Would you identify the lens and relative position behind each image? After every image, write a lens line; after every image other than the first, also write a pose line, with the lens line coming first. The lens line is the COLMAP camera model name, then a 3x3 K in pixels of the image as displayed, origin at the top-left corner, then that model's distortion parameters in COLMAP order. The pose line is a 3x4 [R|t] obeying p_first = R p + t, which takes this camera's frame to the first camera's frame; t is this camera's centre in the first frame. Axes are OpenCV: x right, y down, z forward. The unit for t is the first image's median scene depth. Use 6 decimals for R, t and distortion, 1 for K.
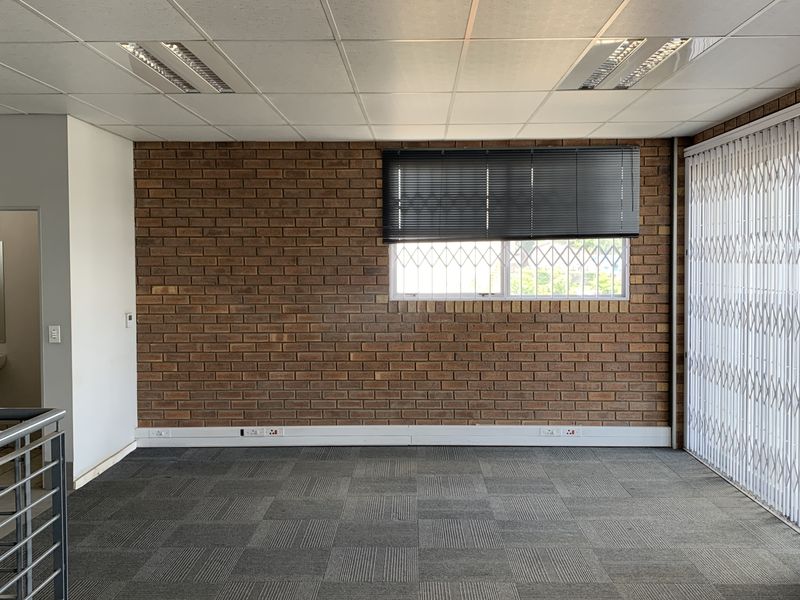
lens RADIAL K [[802.6, 0, 399.7], [0, 802.6, 288.1], [0, 0, 1]] dist [0.132650, -0.288929]
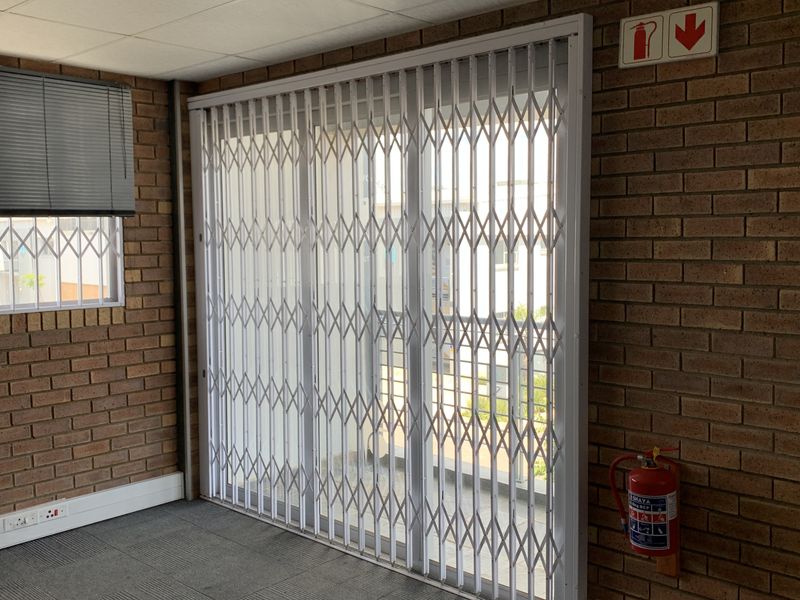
lens RADIAL K [[811.1, 0, 397.2], [0, 811.1, 291.4], [0, 0, 1]] dist [0.012162, -0.011652]
pose [[0.667916, -0.049524, 0.742587, -0.080521], [0.032286, 0.998772, 0.037570, -0.016245], [-0.743536, -0.001119, 0.668695, 0.354809]]
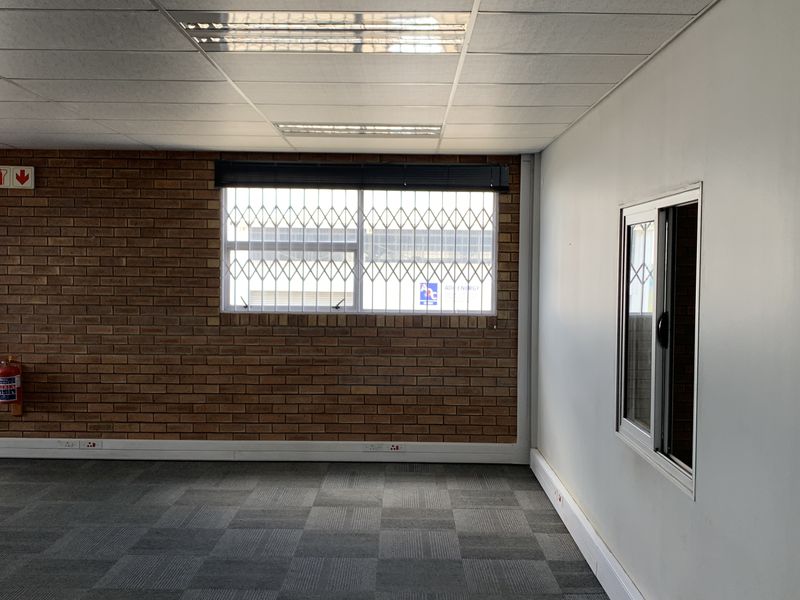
lens RADIAL K [[802.6, 0, 399.7], [0, 802.6, 288.1], [0, 0, 1]] dist [0.132650, -0.288929]
pose [[-0.002836, -0.025269, 0.999677, -0.654948], [0.027024, 0.999314, 0.025336, -0.008063], [-0.999631, 0.027087, -0.002151, 0.071010]]
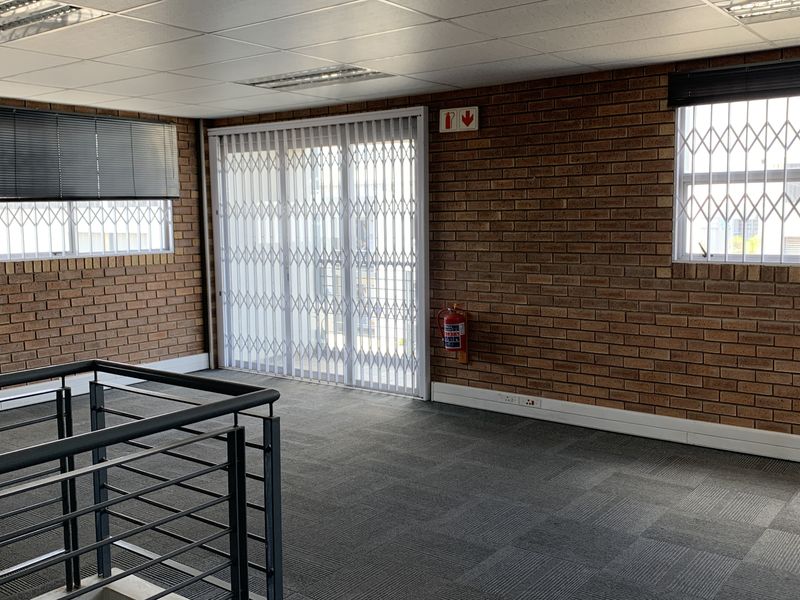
lens RADIAL K [[802.6, 0, 399.7], [0, 802.6, 288.1], [0, 0, 1]] dist [0.132650, -0.288929]
pose [[0.592994, -0.078340, 0.801387, -0.478774], [0.041584, 0.996907, 0.066683, 0.001212], [-0.804132, -0.006218, 0.594418, 0.025215]]
